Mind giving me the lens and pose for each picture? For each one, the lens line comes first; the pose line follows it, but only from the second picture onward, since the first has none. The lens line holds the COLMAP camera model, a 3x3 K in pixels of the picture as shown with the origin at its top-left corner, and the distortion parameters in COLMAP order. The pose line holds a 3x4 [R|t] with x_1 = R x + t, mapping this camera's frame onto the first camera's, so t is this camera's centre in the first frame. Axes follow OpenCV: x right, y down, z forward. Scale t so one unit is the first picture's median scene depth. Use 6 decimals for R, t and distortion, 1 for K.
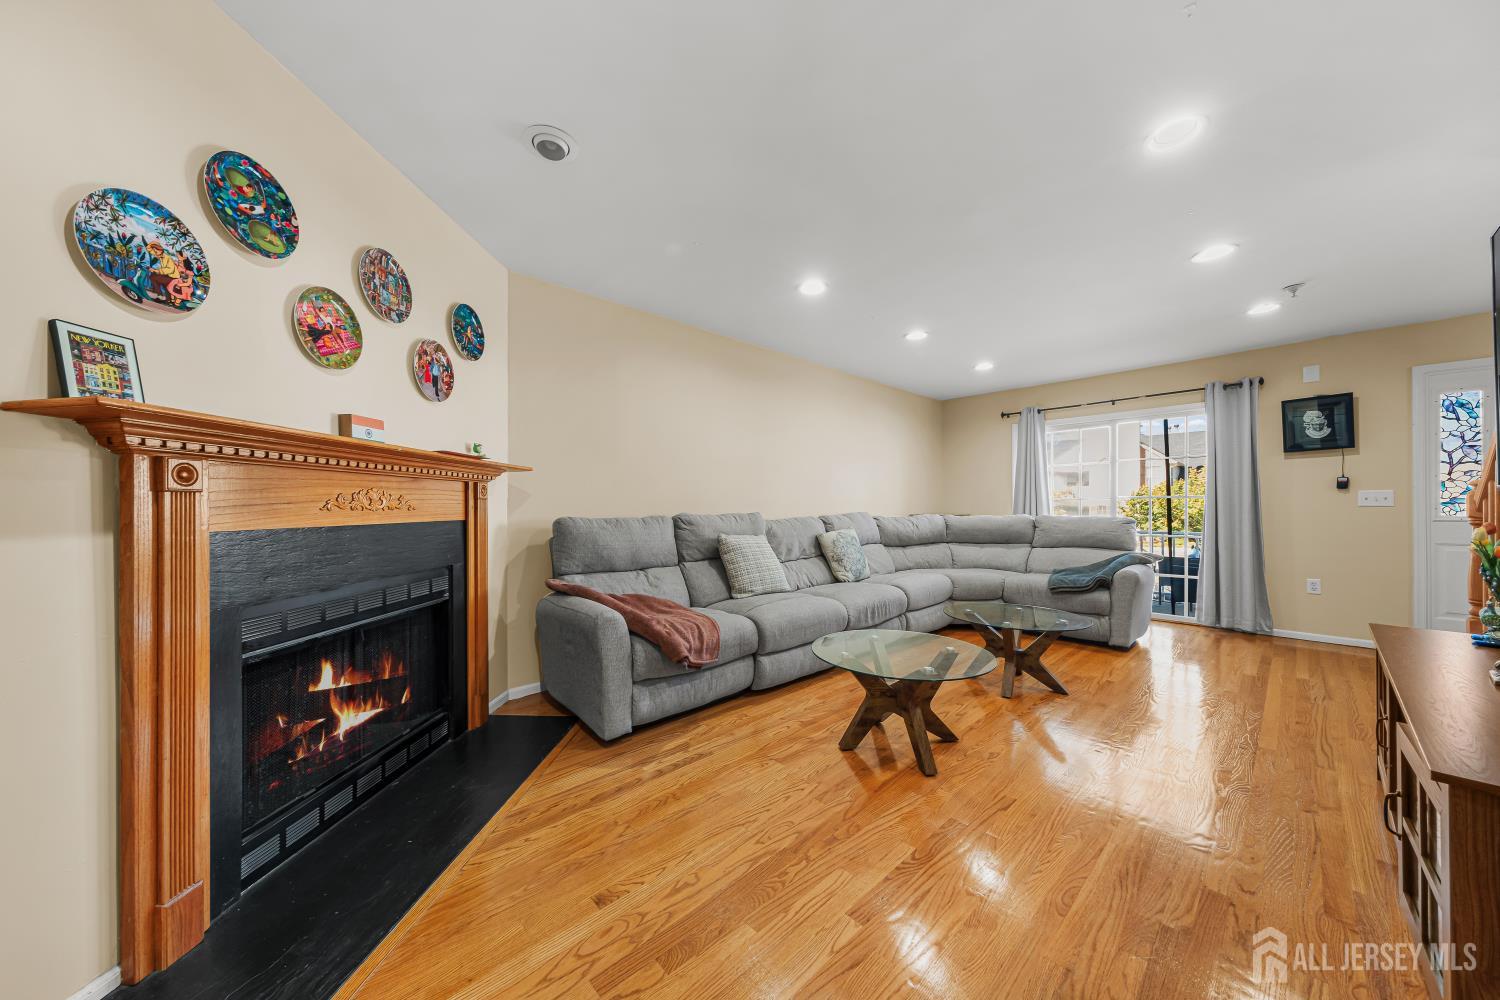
lens RADIAL K [[508.2, 0, 746.2], [0, 508.2, 508.6], [0, 0, 1]] dist [-0.000348, -0.000168]
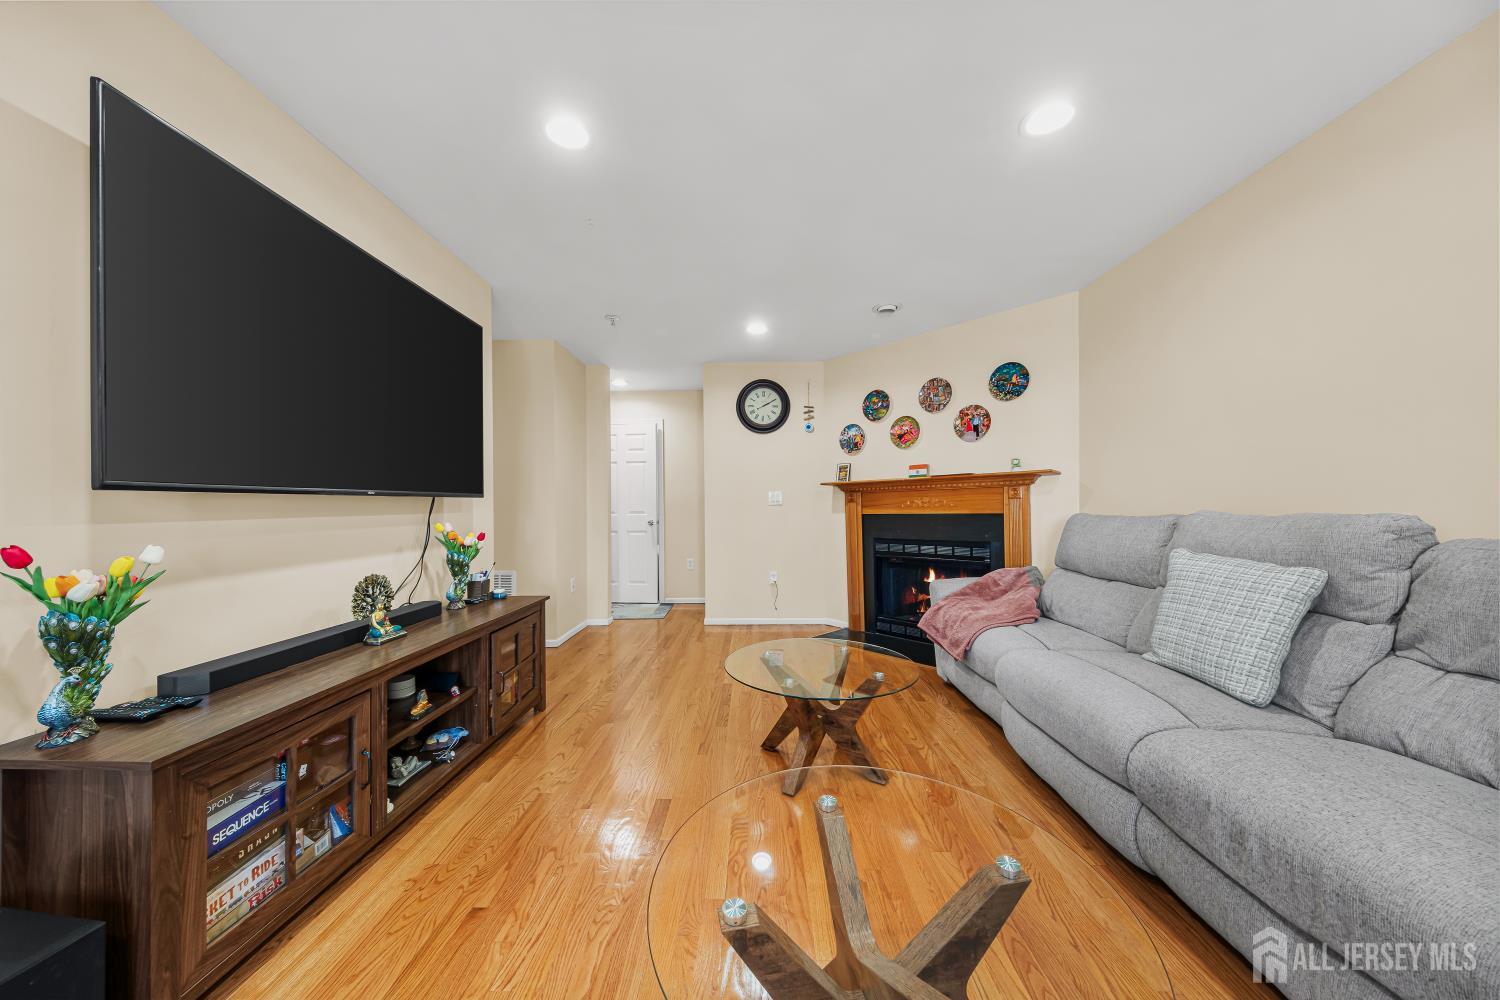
lens RADIAL K [[508.2, 0, 746.2], [0, 508.2, 508.6], [0, 0, 1]] dist [-0.000348, -0.000168]
pose [[-0.705753, 0.010883, -0.708375, 0.683612], [0.010361, 0.999934, 0.005040, -0.003899], [0.708382, -0.003783, -0.705819, 1.033694]]
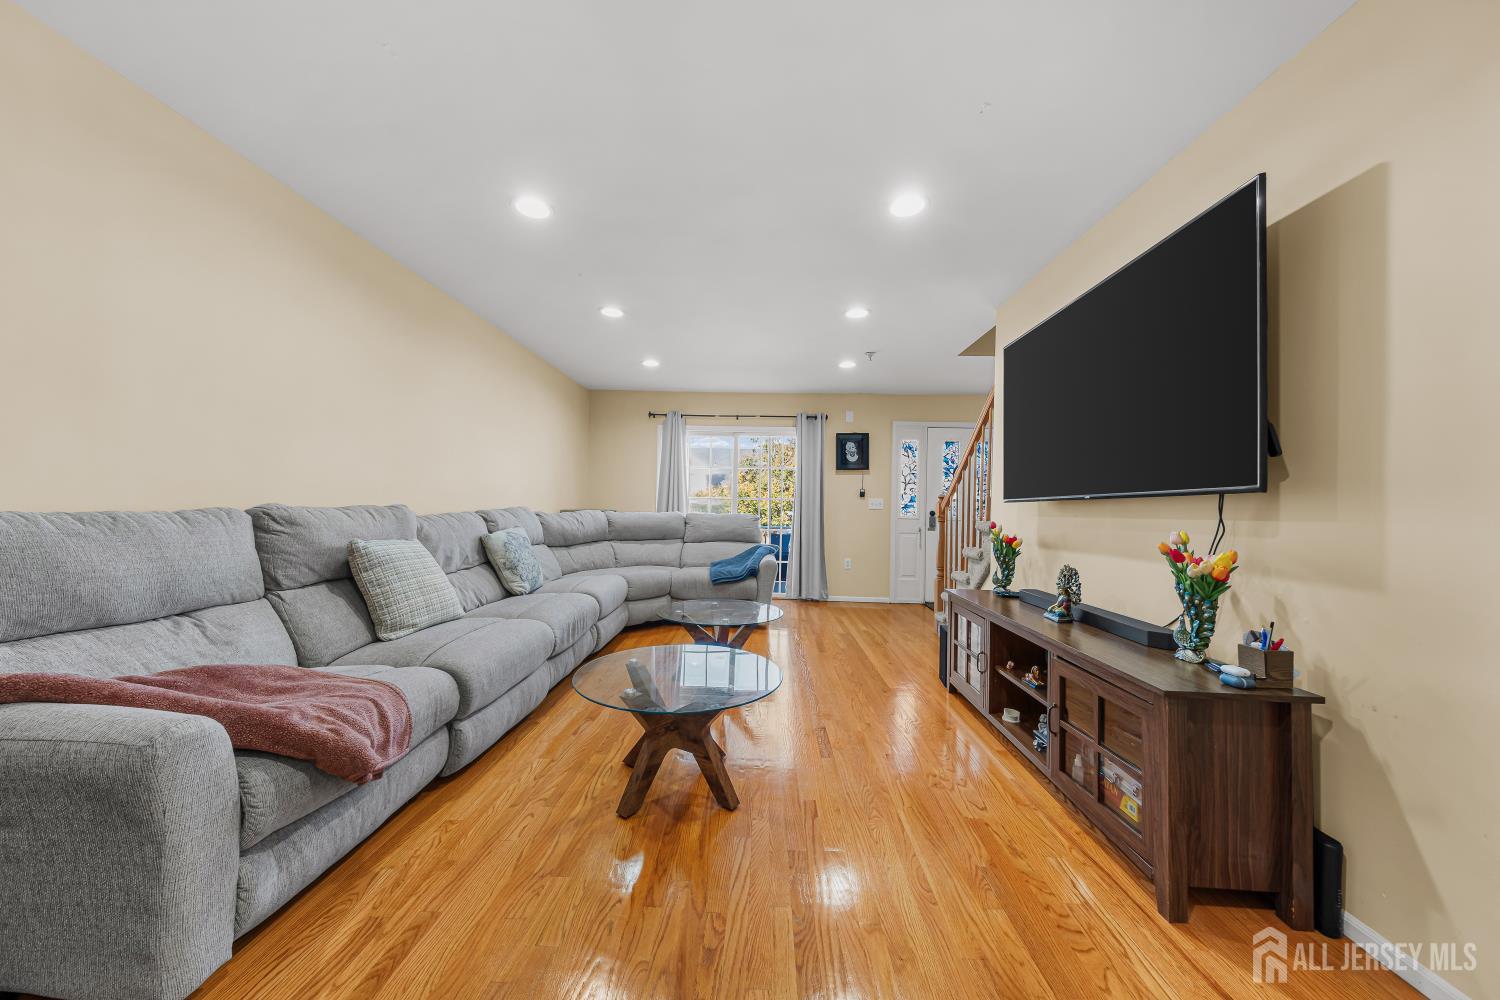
lens RADIAL K [[518.0, 0, 750.0], [0, 518.0, 500.0], [0, 0, 1]] dist [-0.000344, -0.000304]
pose [[0.701620, 0.025811, 0.712084, -0.164367], [-0.021835, 0.999653, -0.014720, -0.000080], [-0.712217, -0.005220, 0.701940, 0.208048]]
